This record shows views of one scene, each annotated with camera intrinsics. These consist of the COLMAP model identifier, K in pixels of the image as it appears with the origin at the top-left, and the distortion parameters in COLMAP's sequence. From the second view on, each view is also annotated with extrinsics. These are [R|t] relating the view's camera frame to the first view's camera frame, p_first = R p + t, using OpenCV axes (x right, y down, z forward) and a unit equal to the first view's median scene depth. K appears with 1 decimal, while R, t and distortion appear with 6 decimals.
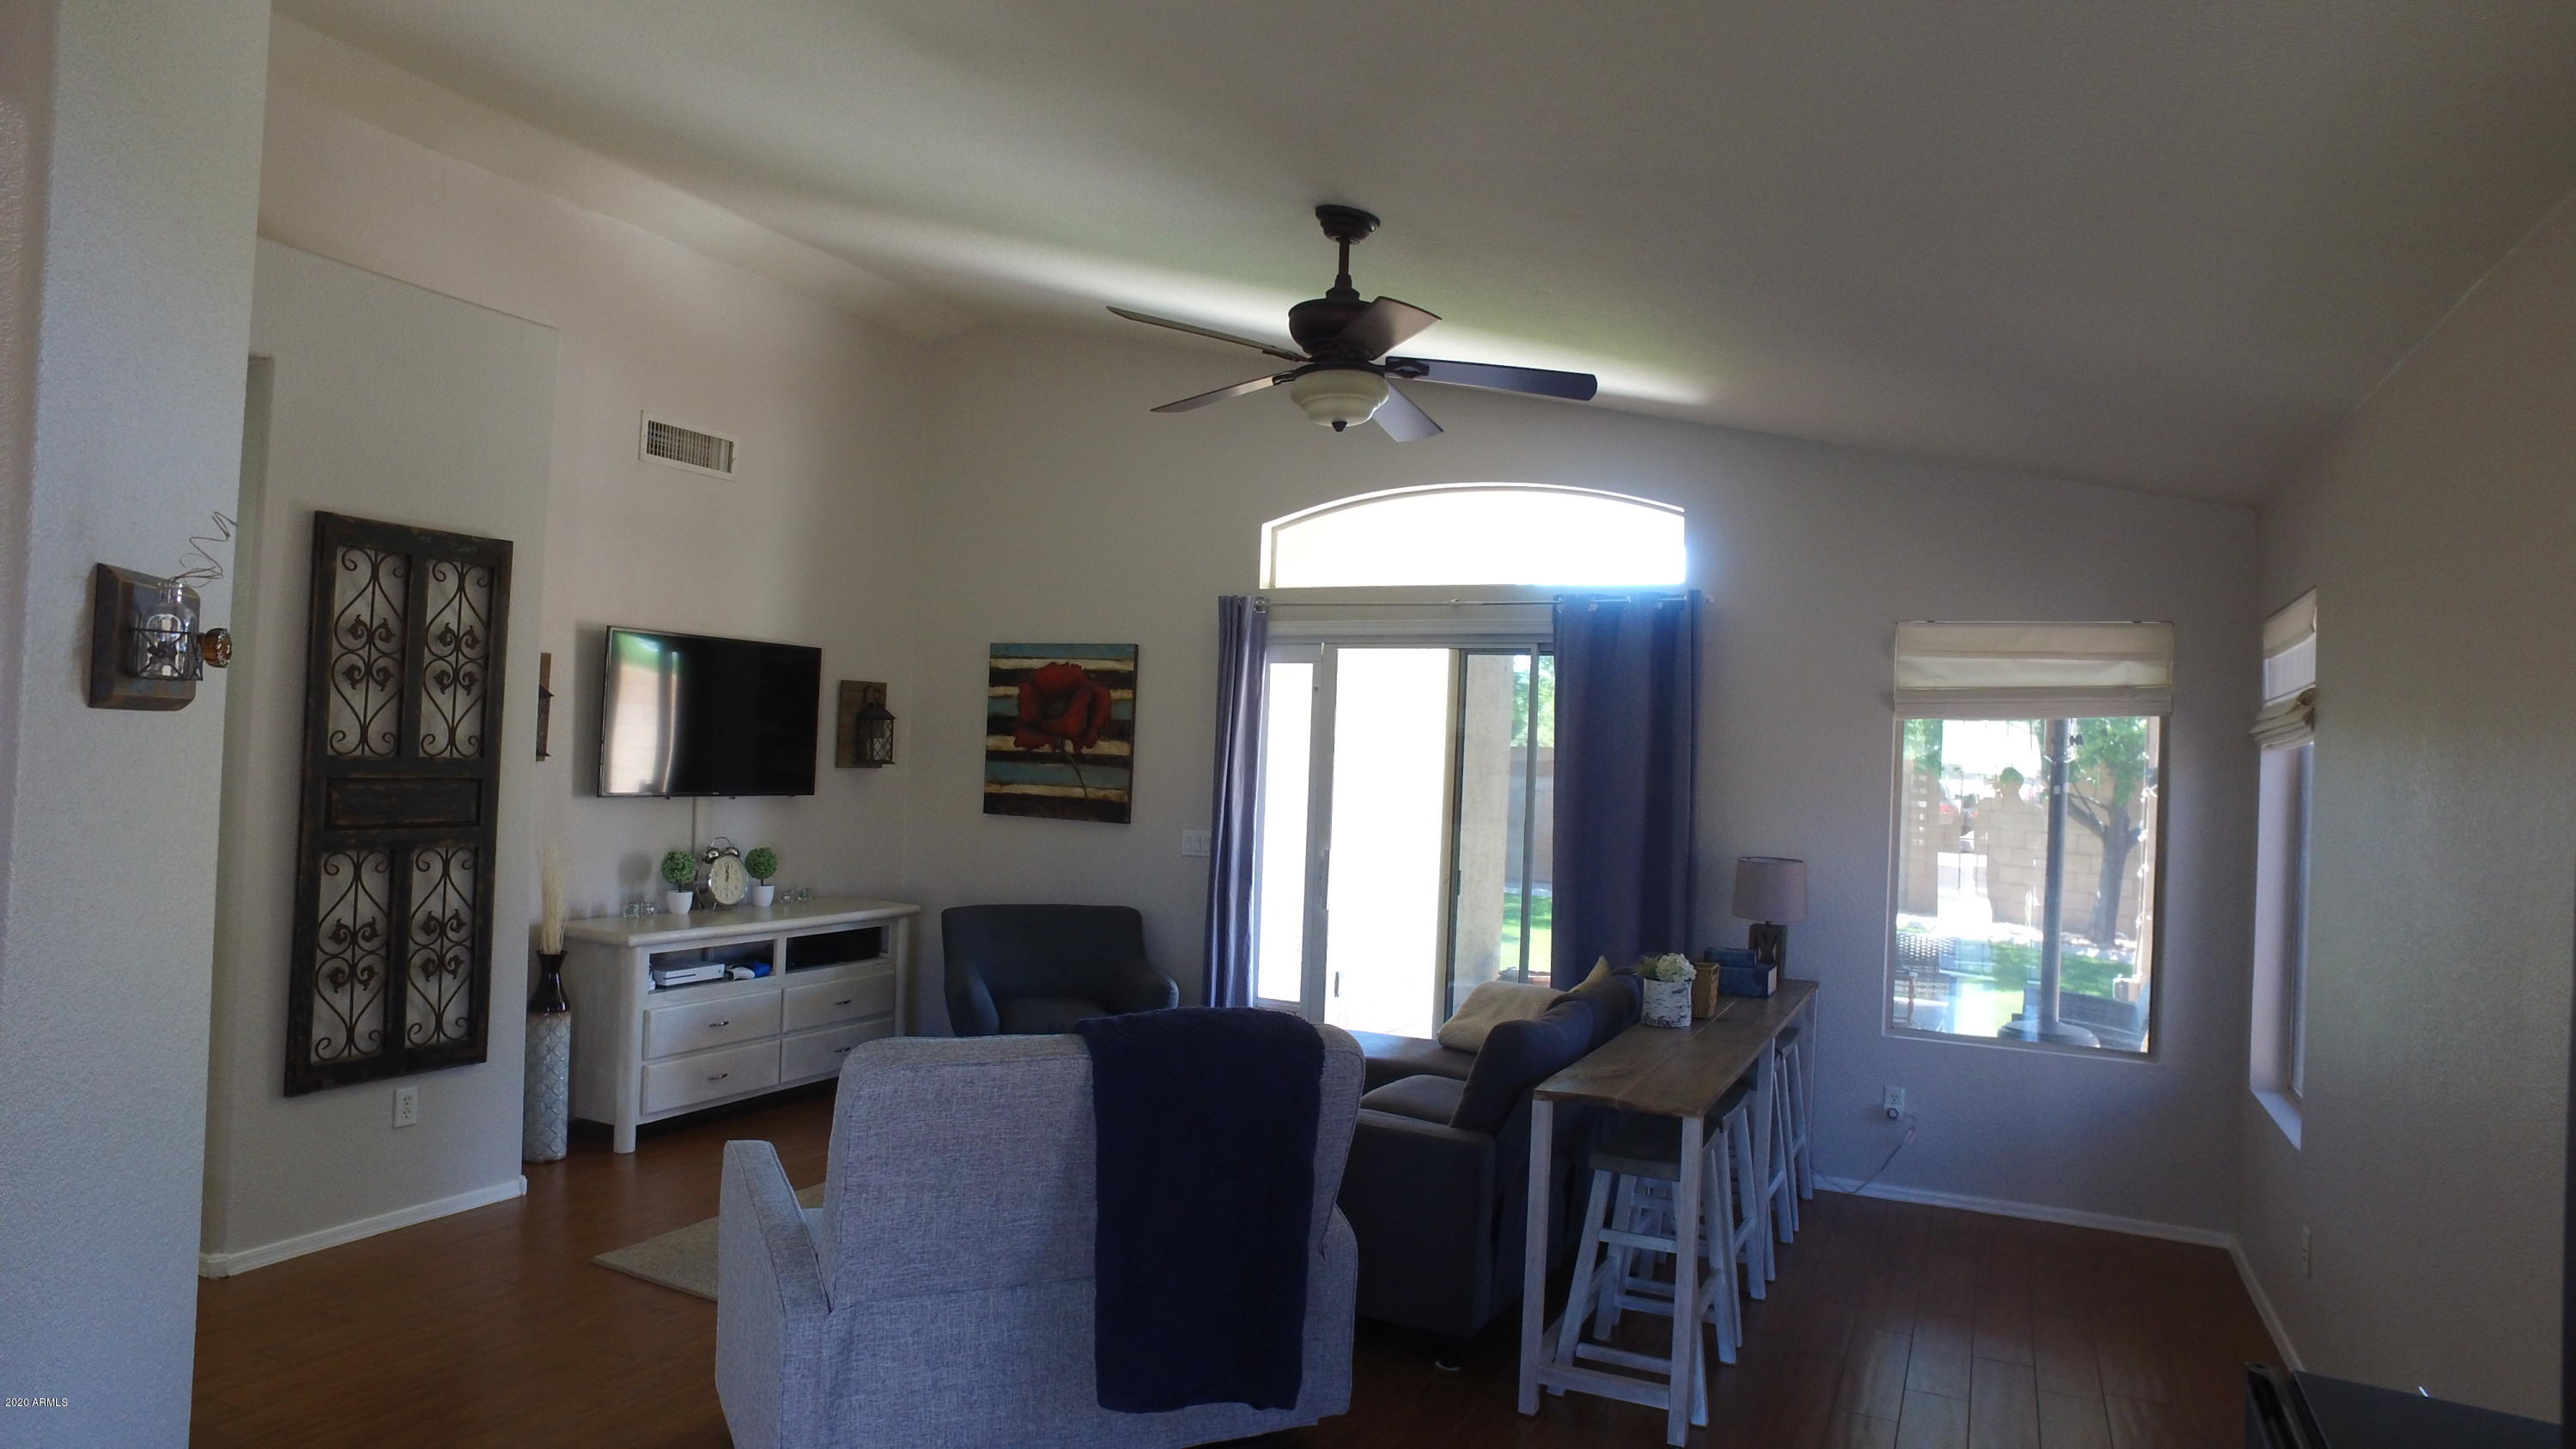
lens RADIAL K [[1490.7, 0, 1274.0], [0, 1490.7, 727.6], [0, 0, 1]] dist [-0.126776, 0.088959]
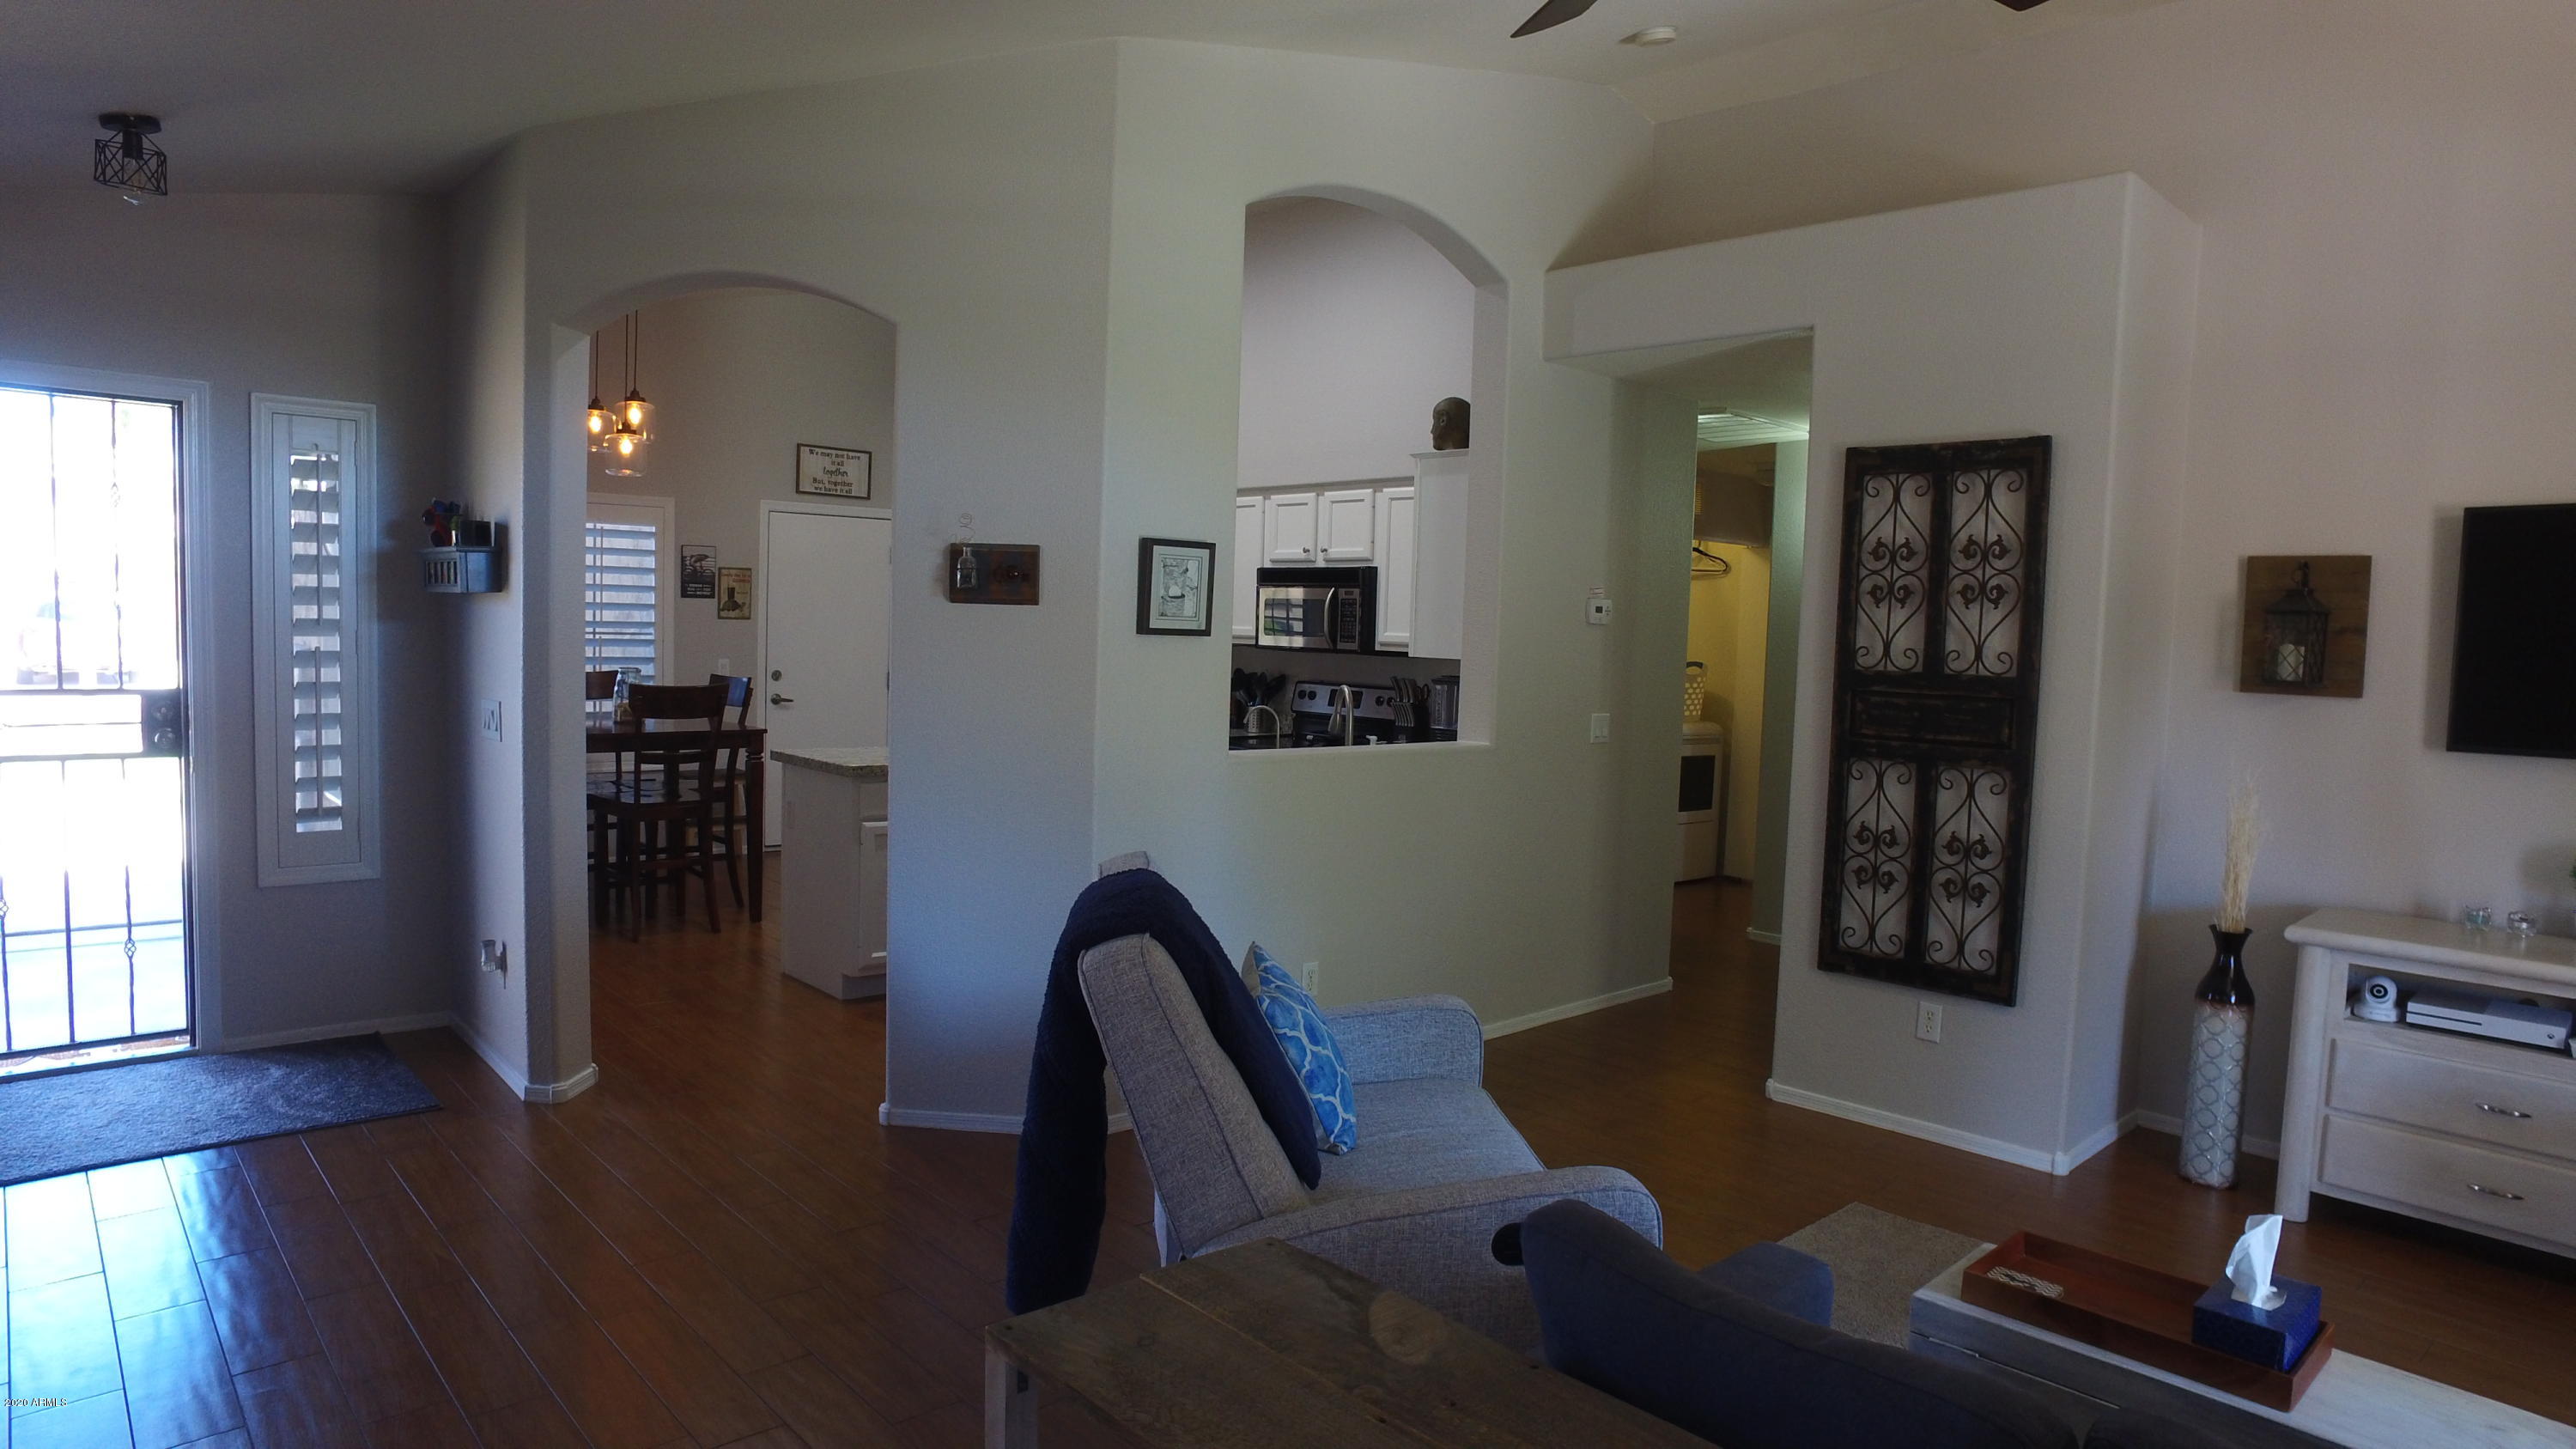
lens RADIAL K [[1490.7, 0, 1274.0], [0, 1490.7, 727.6], [0, 0, 1]] dist [-0.126776, 0.088959]
pose [[-0.365269, 0.013663, -0.930802, 0.329668], [-0.027014, 0.999316, 0.025269, 0.029145], [0.930510, 0.034375, -0.364650, 0.607485]]
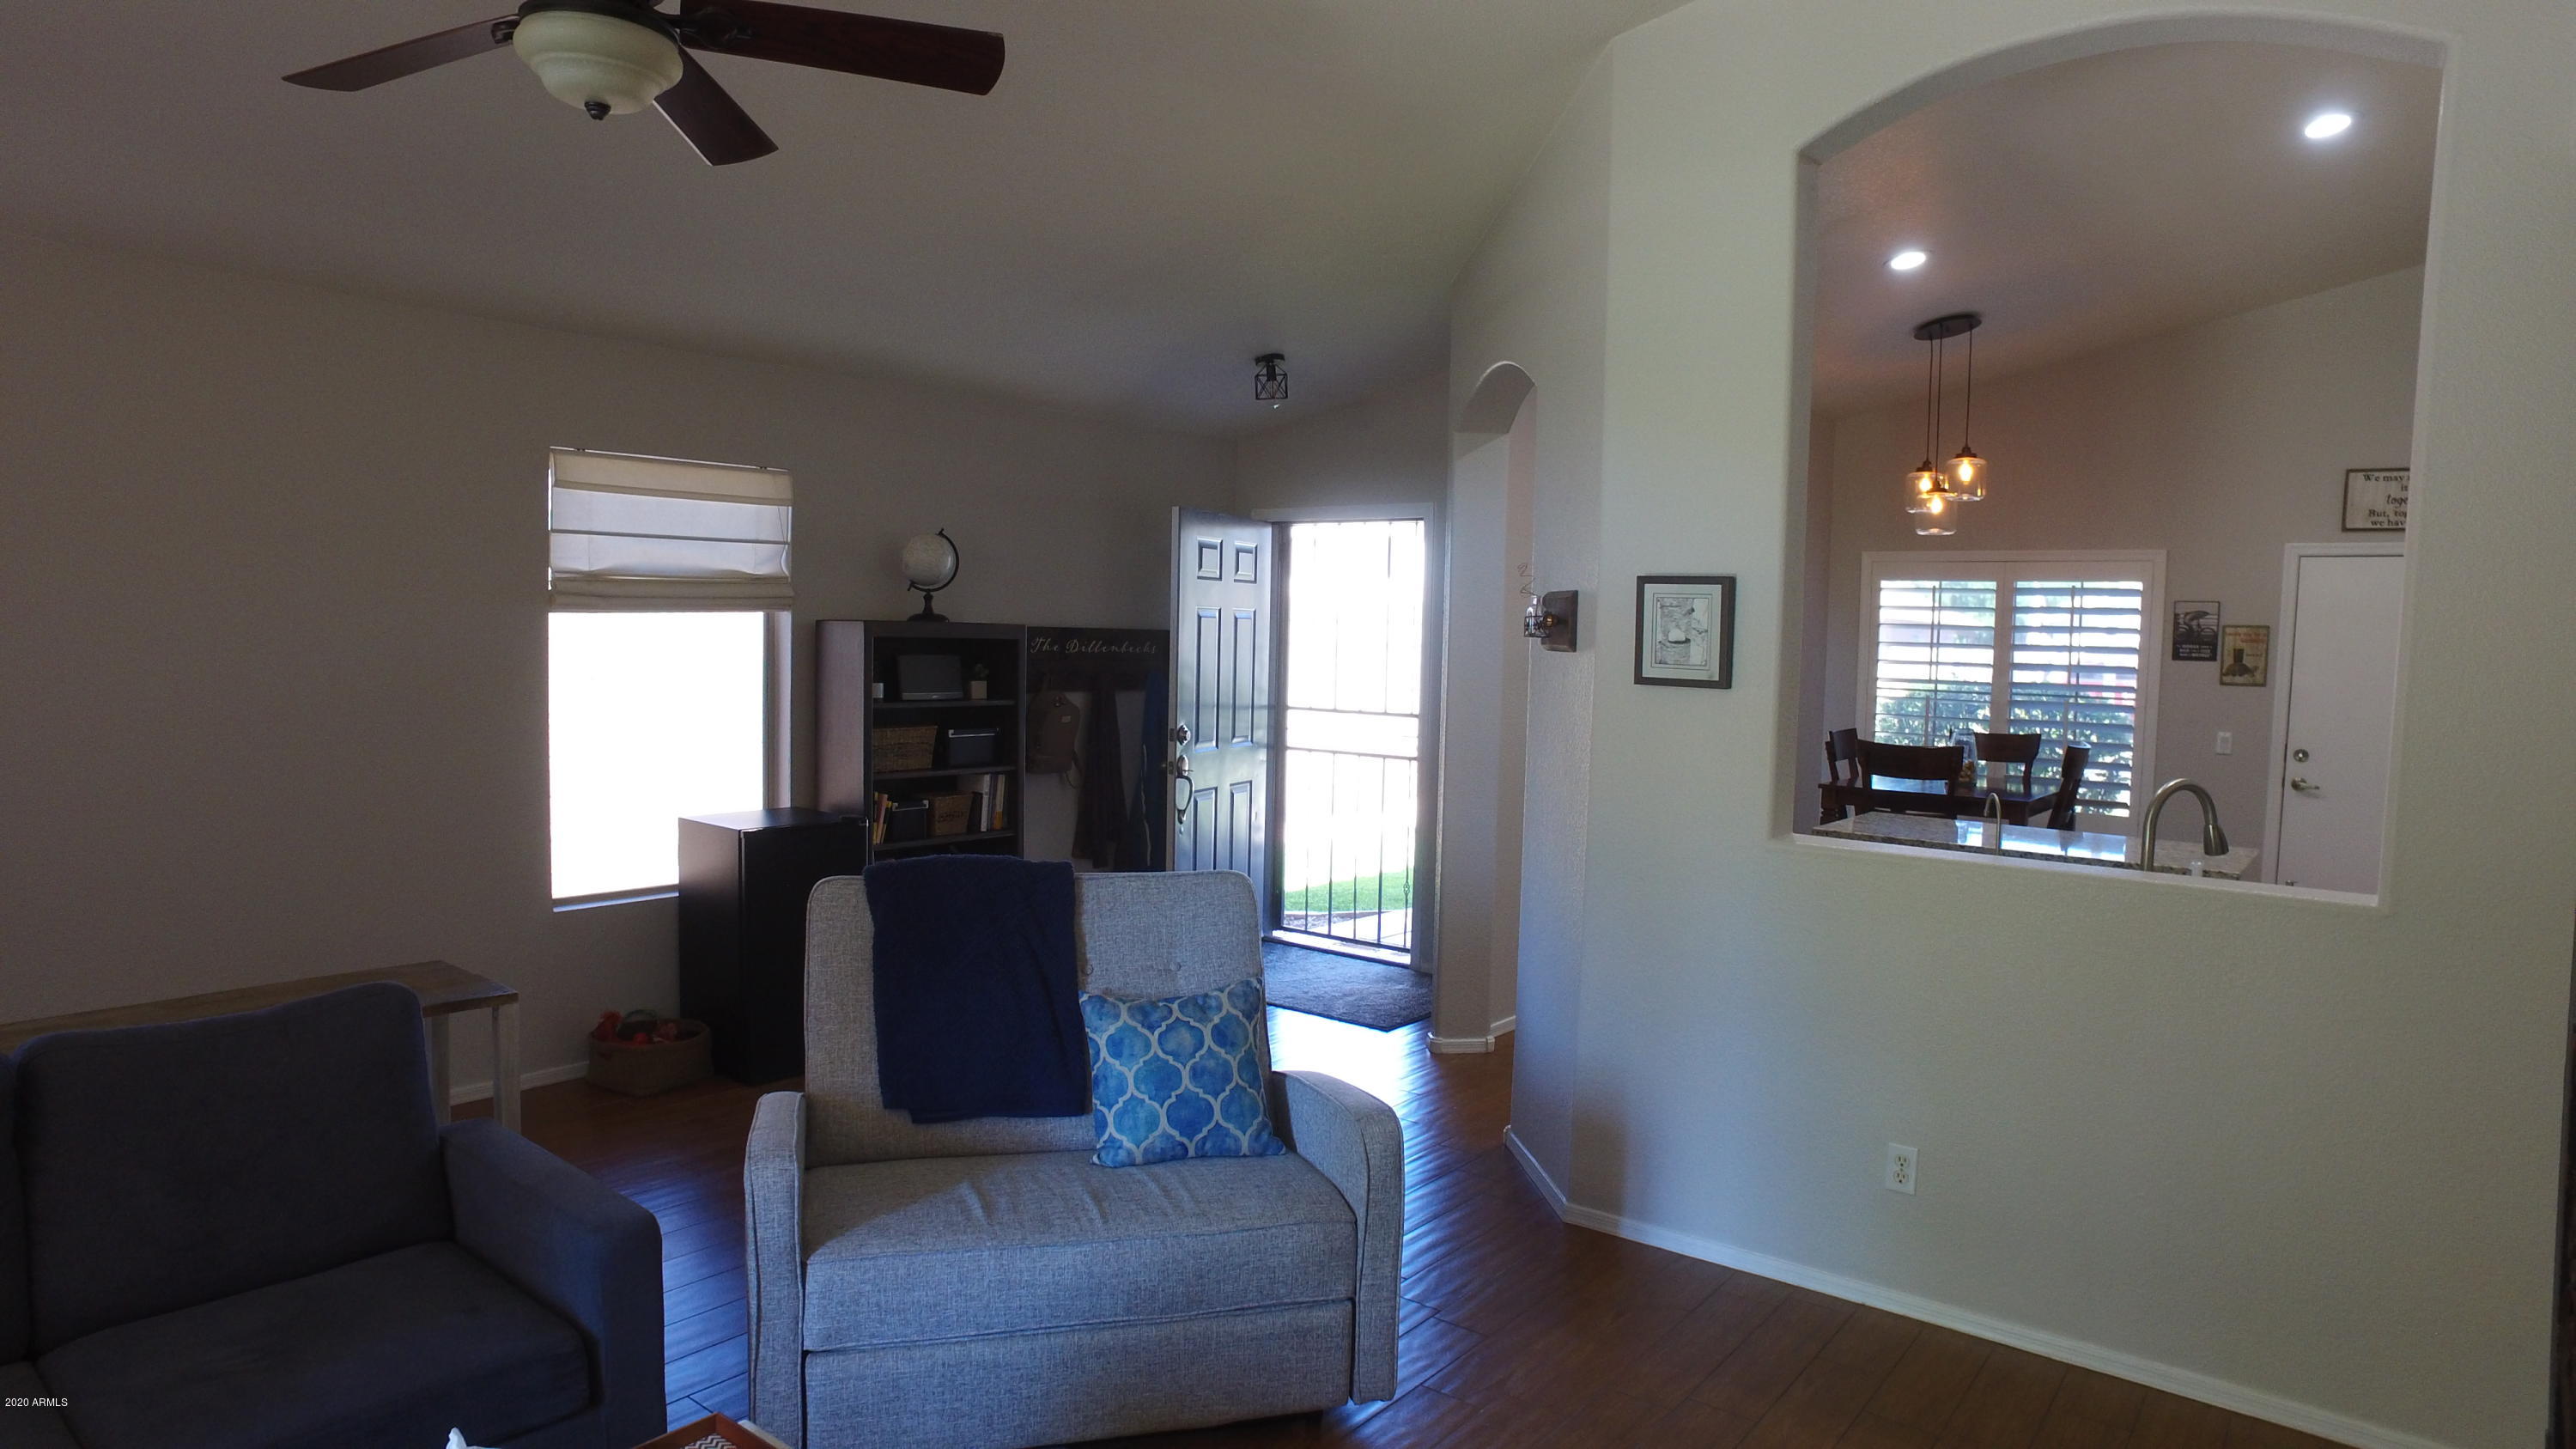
lens RADIAL K [[1490.7, 0, 1274.0], [0, 1490.7, 727.6], [0, 0, 1]] dist [-0.126776, 0.088959]
pose [[-0.976424, -0.078450, 0.201103, -0.222011], [-0.069105, 0.996196, 0.053090, 0.003114], [-0.204503, 0.037941, -0.978130, 0.902679]]
